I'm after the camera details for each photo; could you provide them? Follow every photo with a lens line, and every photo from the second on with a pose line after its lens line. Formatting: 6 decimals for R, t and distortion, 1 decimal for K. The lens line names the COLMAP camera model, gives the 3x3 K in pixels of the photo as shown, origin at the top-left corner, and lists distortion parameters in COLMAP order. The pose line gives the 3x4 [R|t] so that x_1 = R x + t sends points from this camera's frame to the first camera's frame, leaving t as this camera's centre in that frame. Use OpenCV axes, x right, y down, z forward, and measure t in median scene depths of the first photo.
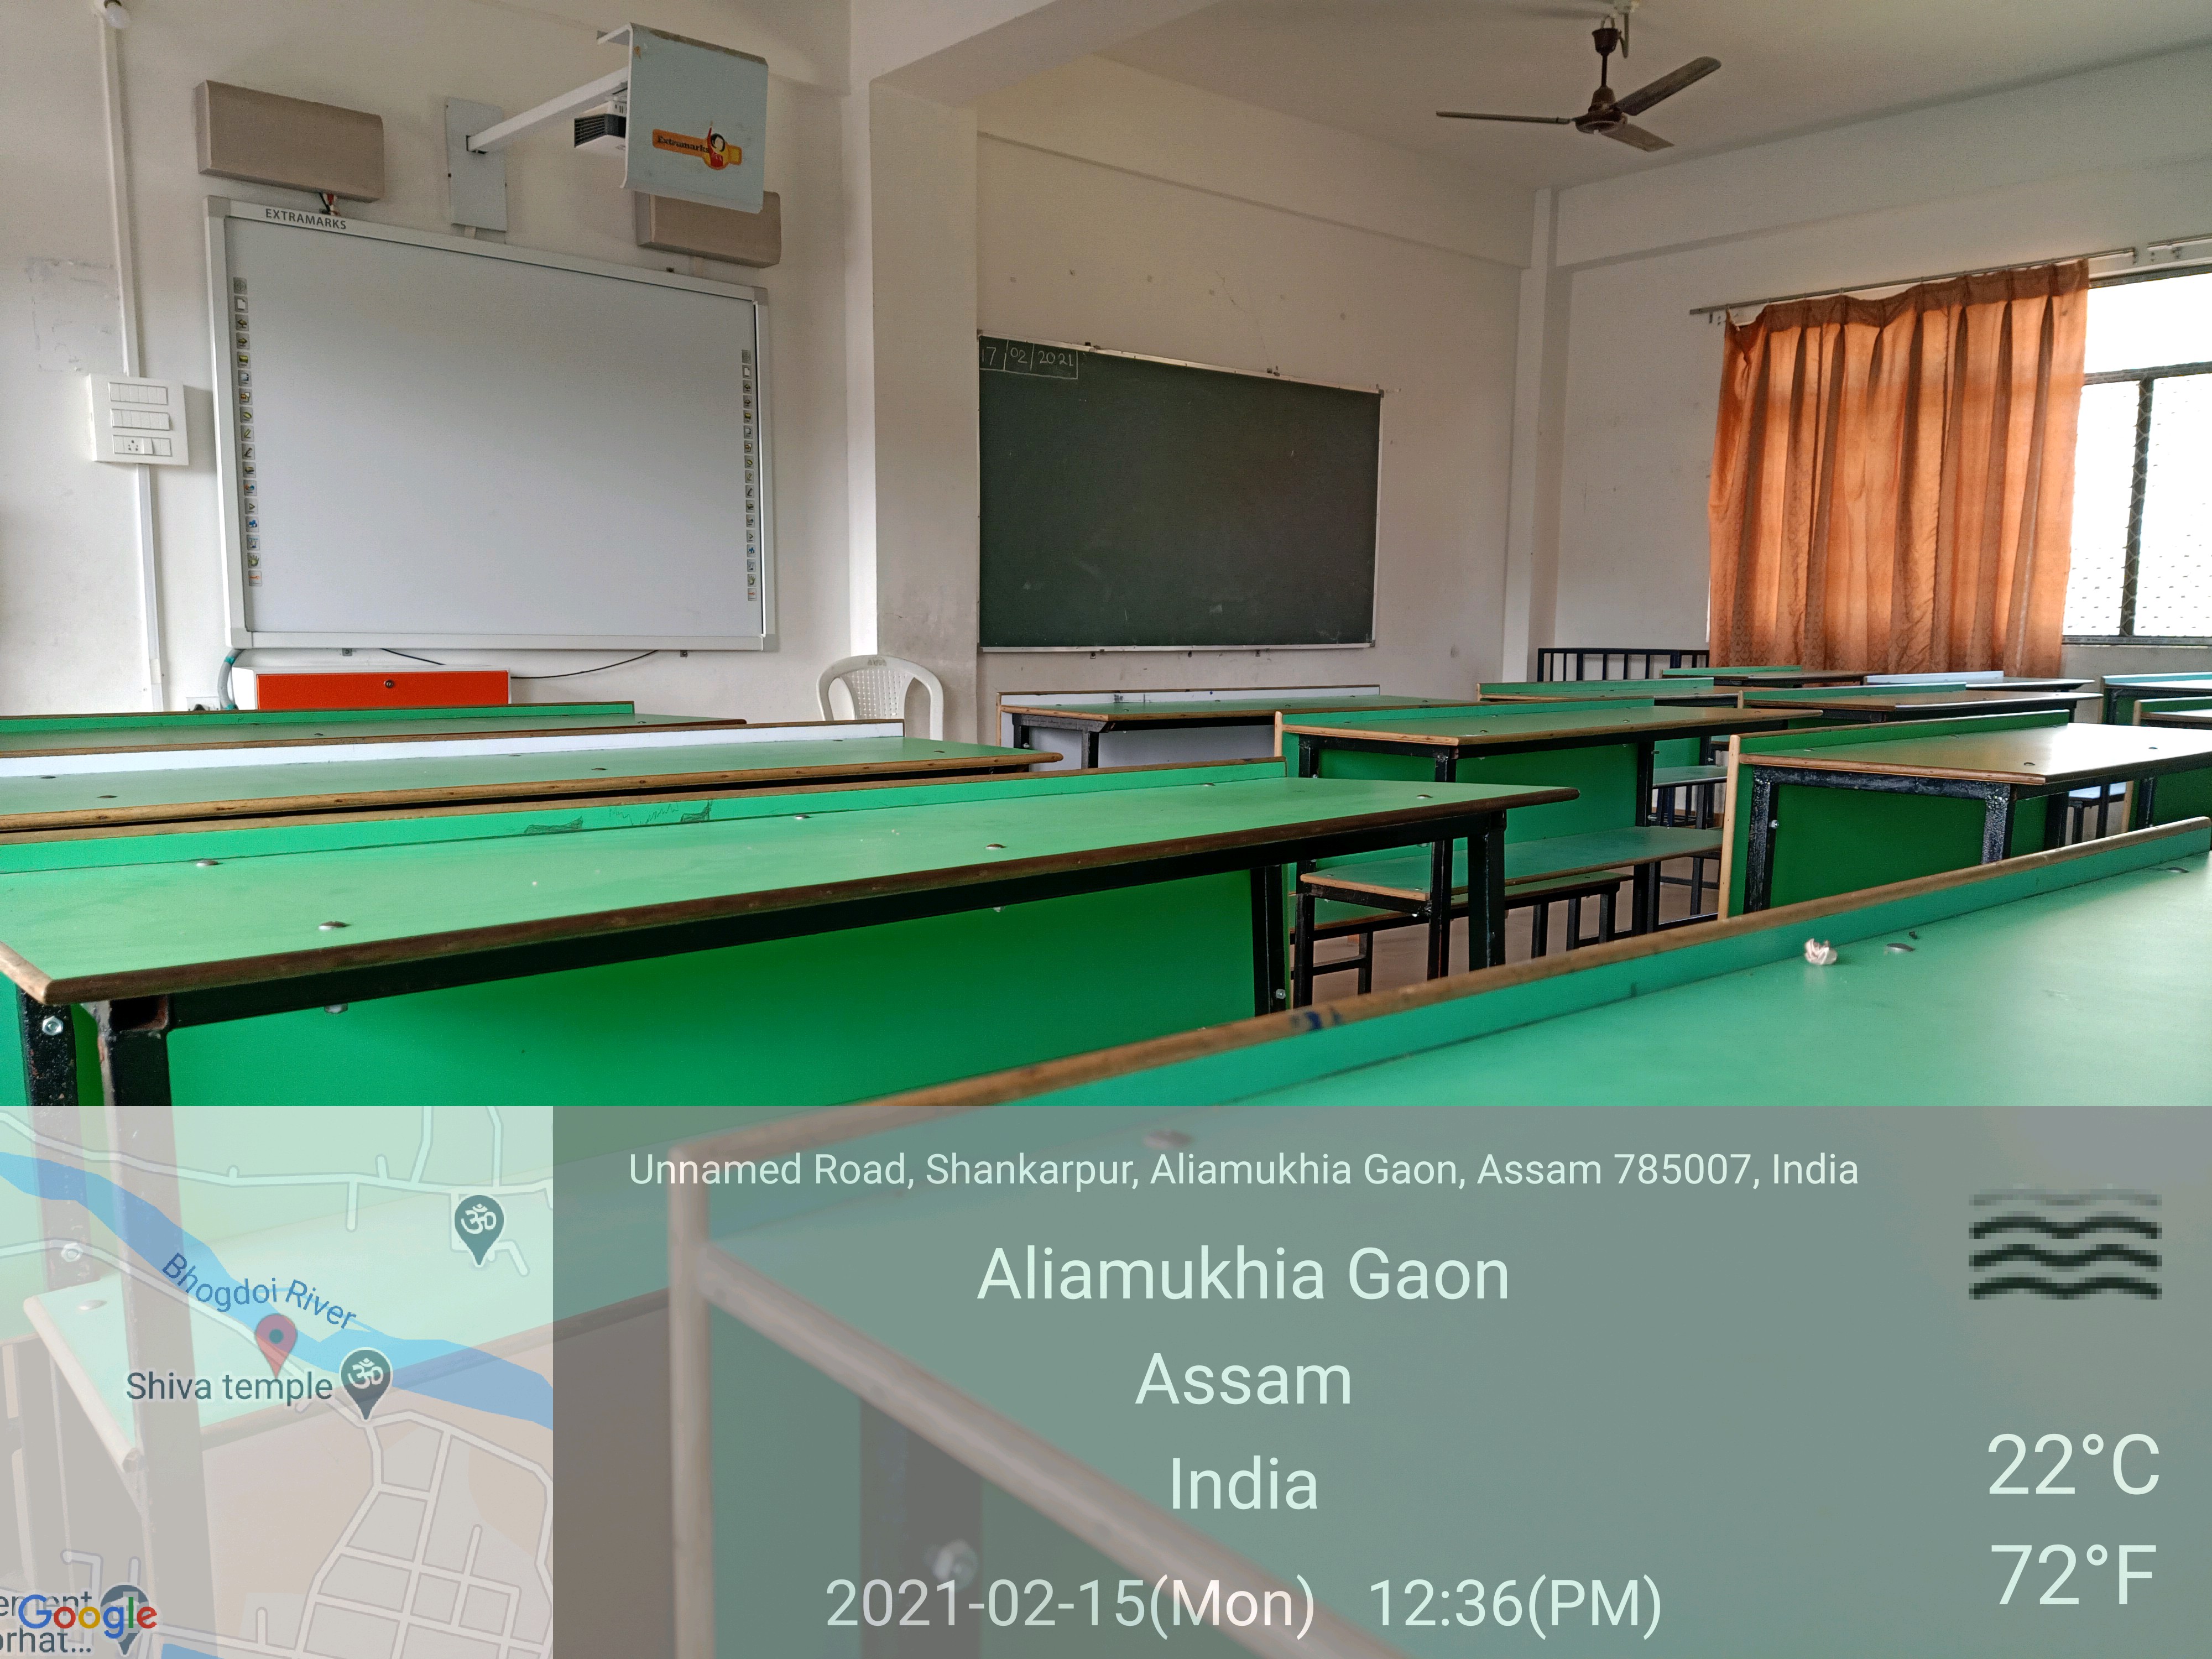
lens RADIAL K [[1654.5, 0, 1106.0], [0, 1654.5, 829.5], [0, 0, 1]] dist [0.122241, -0.160575]
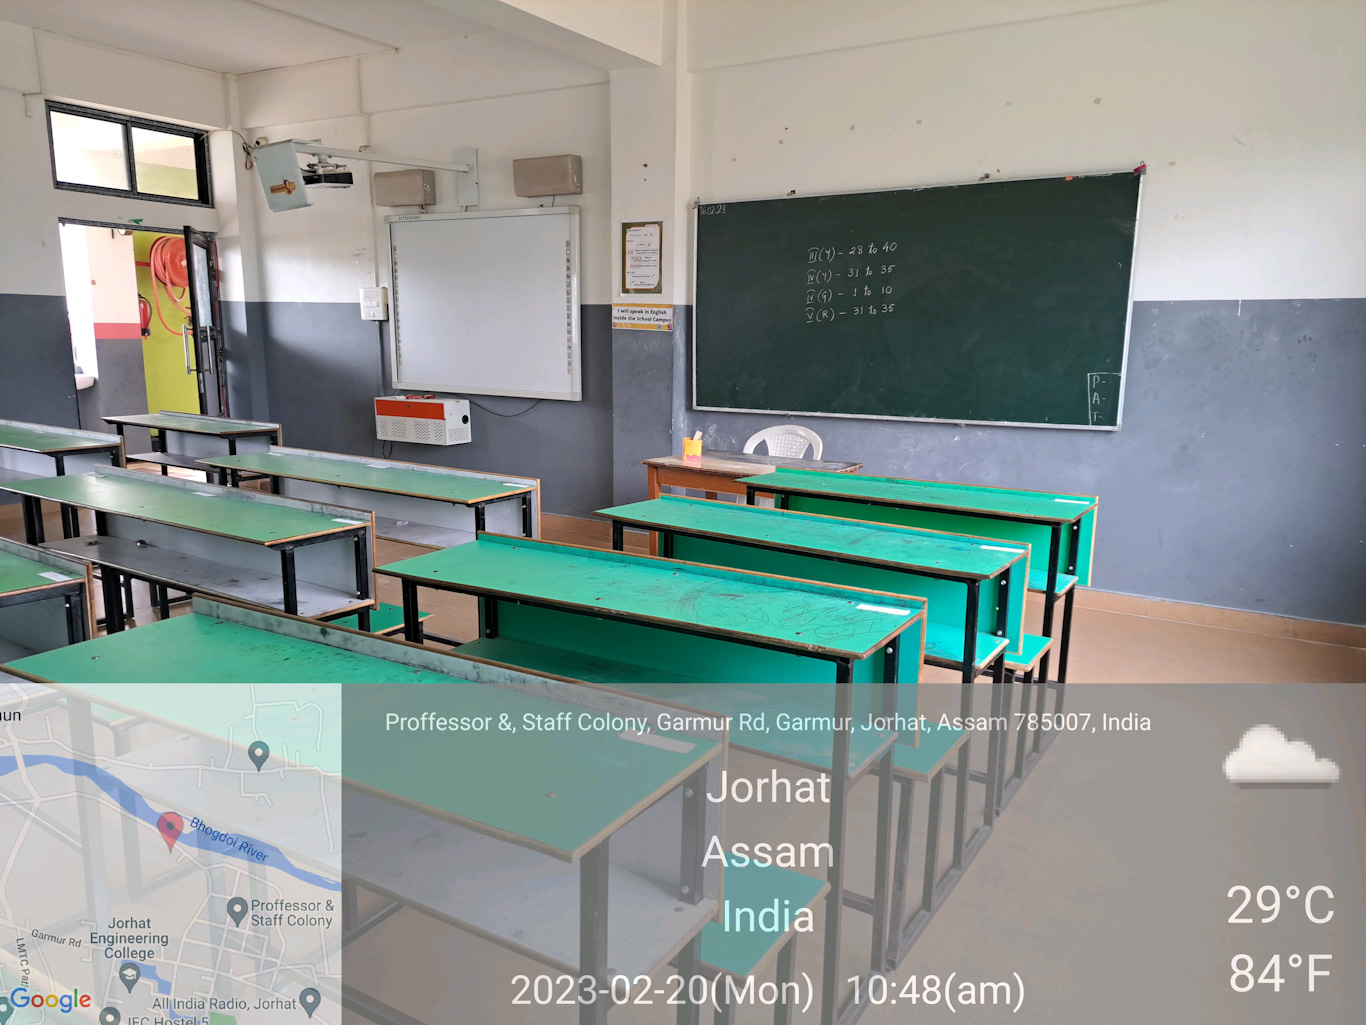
lens RADIAL K [[1027.5, 0, 683.0], [0, 1027.5, 512.5], [0, 0, 1]] dist [0.095167, -0.000491]
pose [[0.282708, 0.165530, -0.944815, 0.956347], [-0.120986, 0.983284, 0.136068, -0.158046], [0.951545, 0.075841, 0.298009, 0.788854]]
